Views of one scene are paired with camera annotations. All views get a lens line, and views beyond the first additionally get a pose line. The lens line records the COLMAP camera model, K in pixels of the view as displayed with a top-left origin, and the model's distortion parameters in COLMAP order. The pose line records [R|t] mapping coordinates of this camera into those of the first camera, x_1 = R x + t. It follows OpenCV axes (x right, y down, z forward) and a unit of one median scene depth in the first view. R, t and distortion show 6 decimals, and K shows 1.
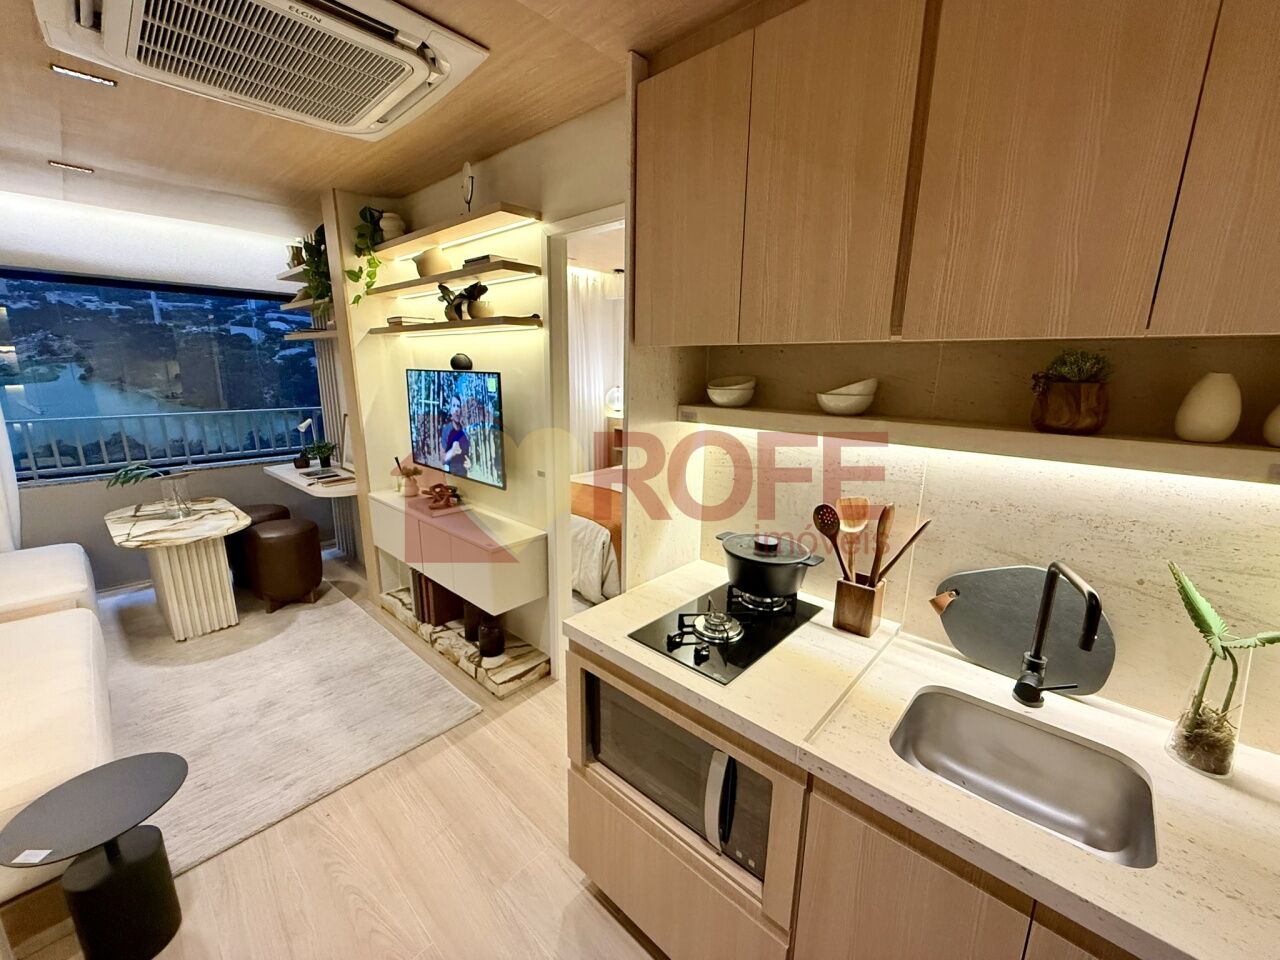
lens RADIAL K [[509.5, 0, 635.0], [0, 509.5, 479.1], [0, 0, 1]] dist [-0.000089, 0.000030]
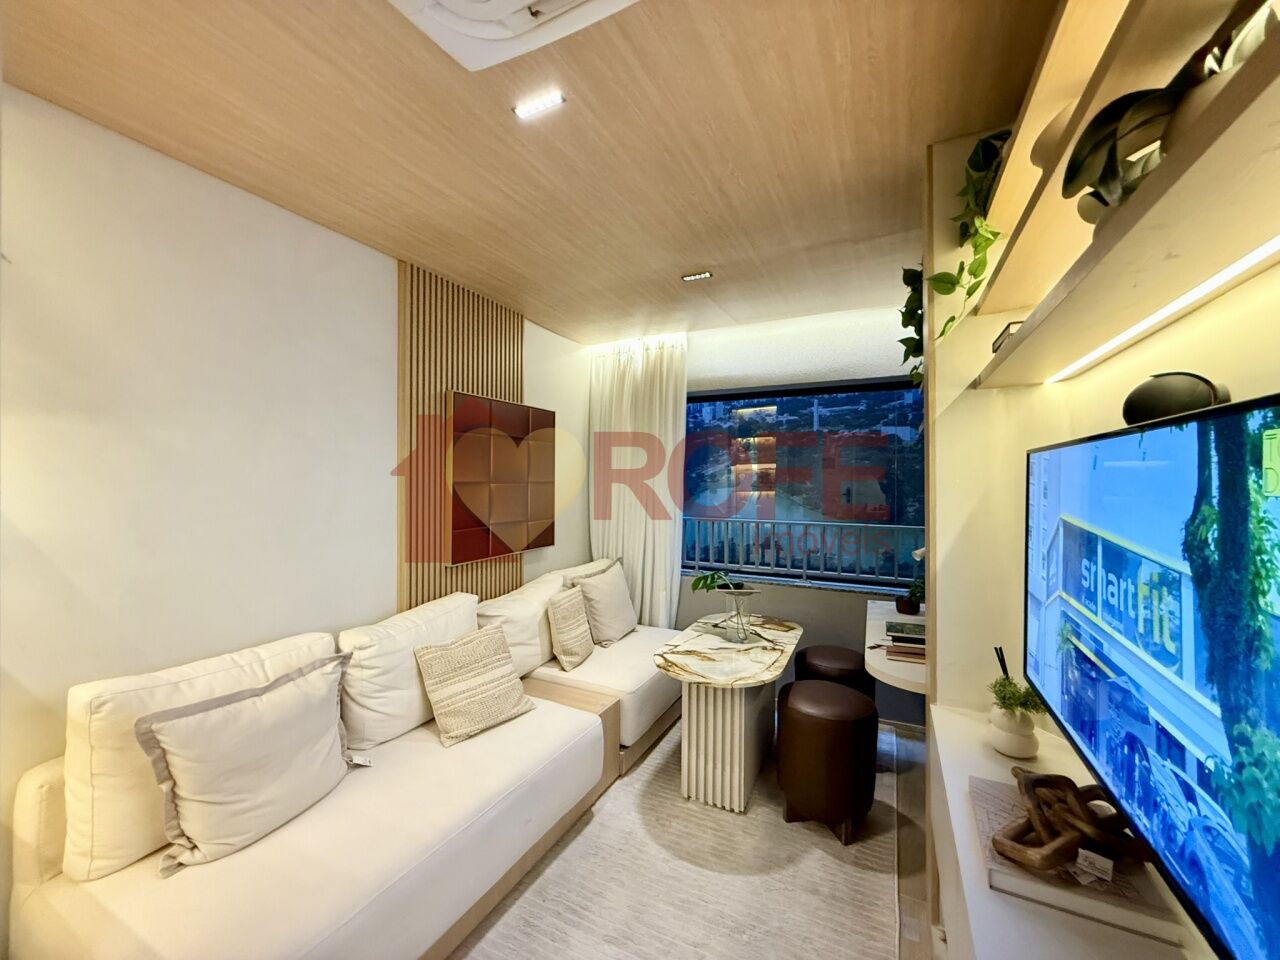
lens RADIAL K [[509.5, 0, 643.1], [0, 509.5, 482.1], [0, 0, 1]] dist [-0.000089, 0.000030]
pose [[0.288506, -0.007216, -0.957451, -0.143076], [-0.214472, 0.974075, -0.071968, -0.096107], [0.933148, 0.226109, 0.279479, 0.615563]]
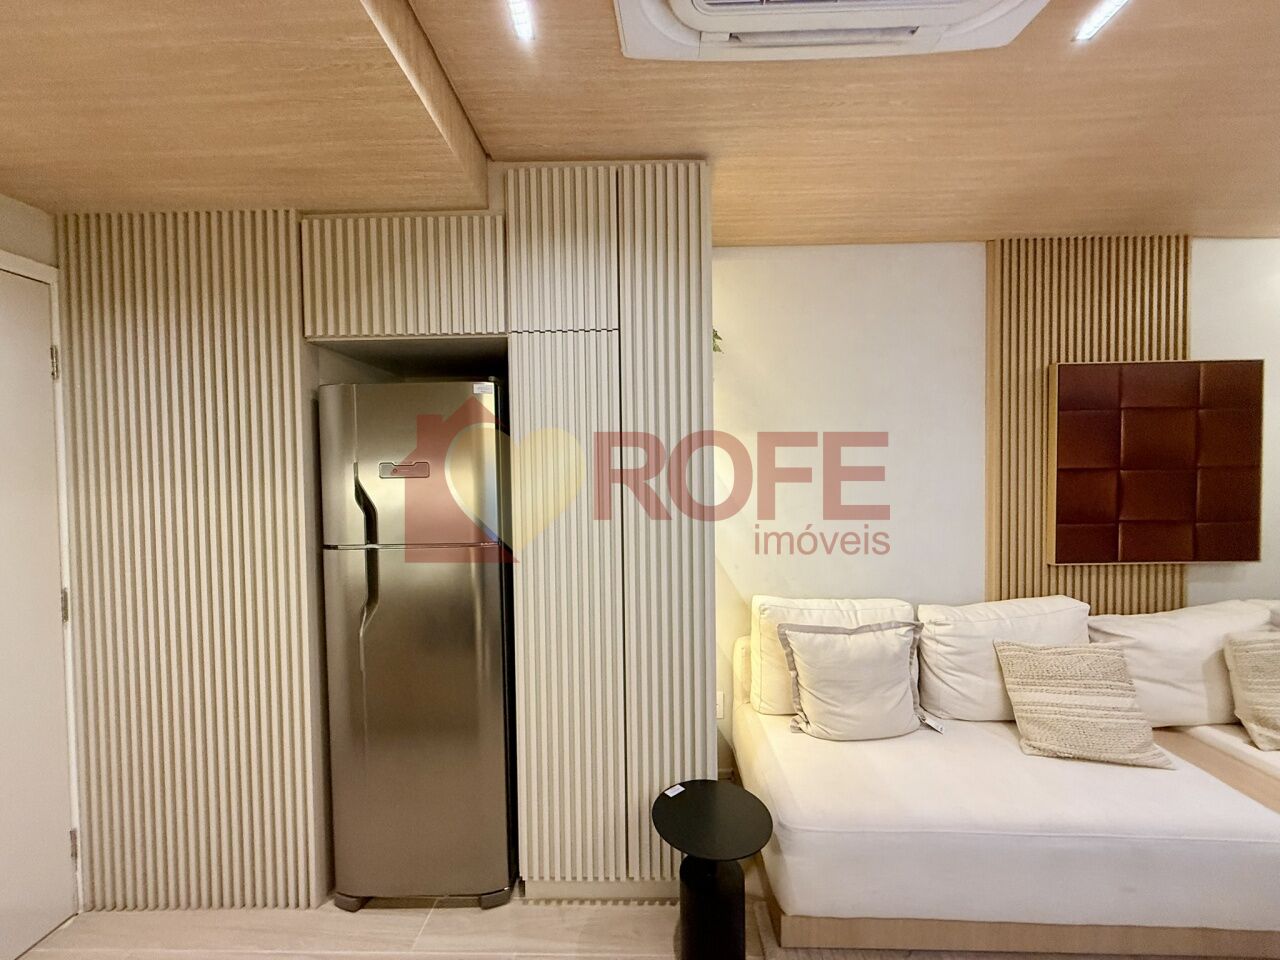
lens RADIAL K [[509.5, 0, 629.2], [0, 509.5, 482.7], [0, 0, 1]] dist [-0.000089, 0.000030]
pose [[-0.753641, 0.016498, -0.657079, -0.087243], [-0.141412, 0.972205, 0.186603, -0.121528], [0.641894, 0.233551, -0.730360, 0.708834]]
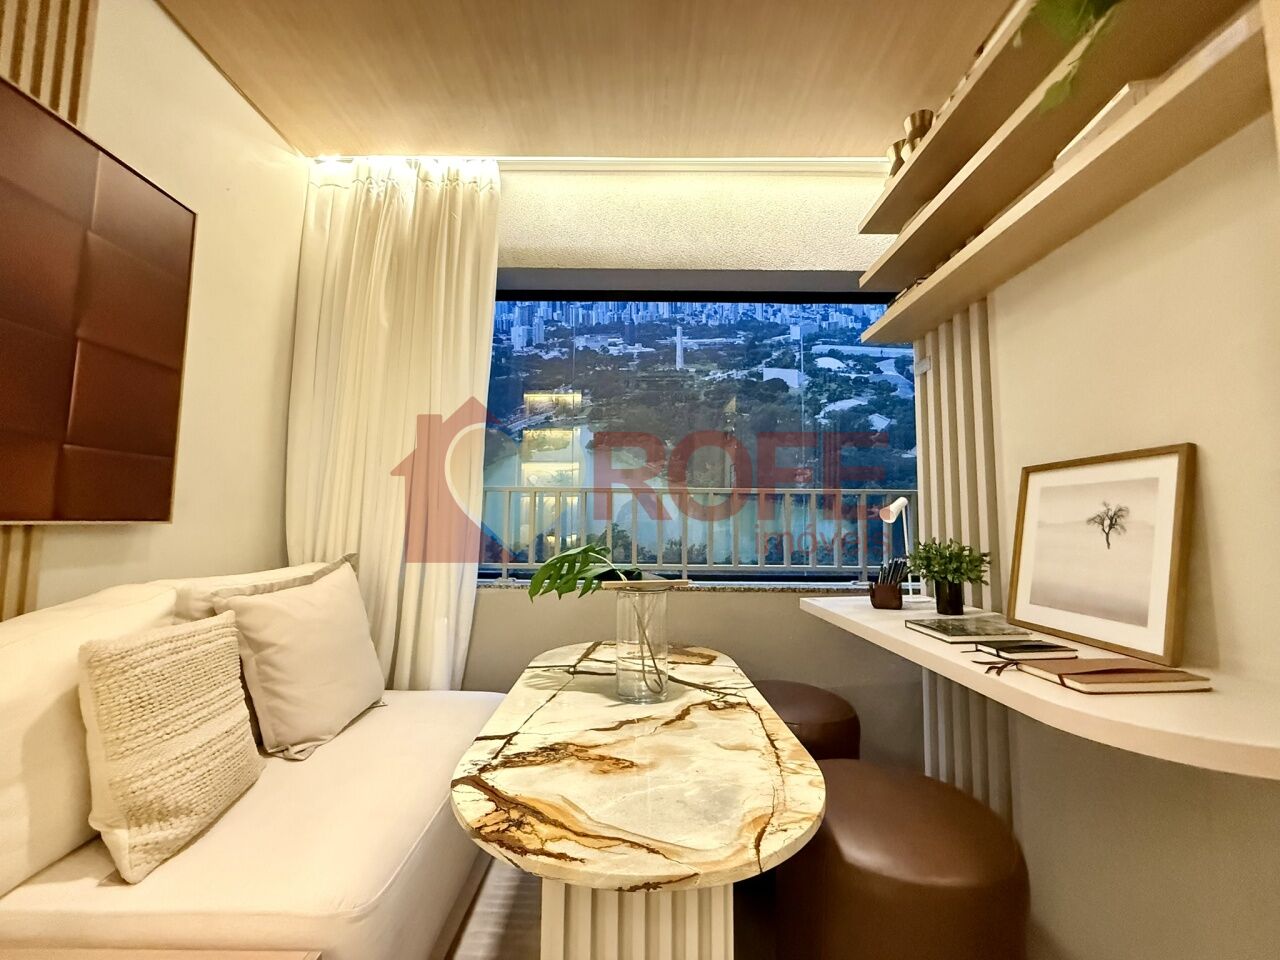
lens RADIAL K [[509.5, 0, 639.9], [0, 509.5, 479.0], [0, 0, 1]] dist [-0.000089, 0.000030]
pose [[0.679347, -0.070448, -0.730428, -0.669167], [-0.160925, 0.956849, -0.241956, 0.012265], [0.715955, 0.281916, 0.638695, 0.785919]]
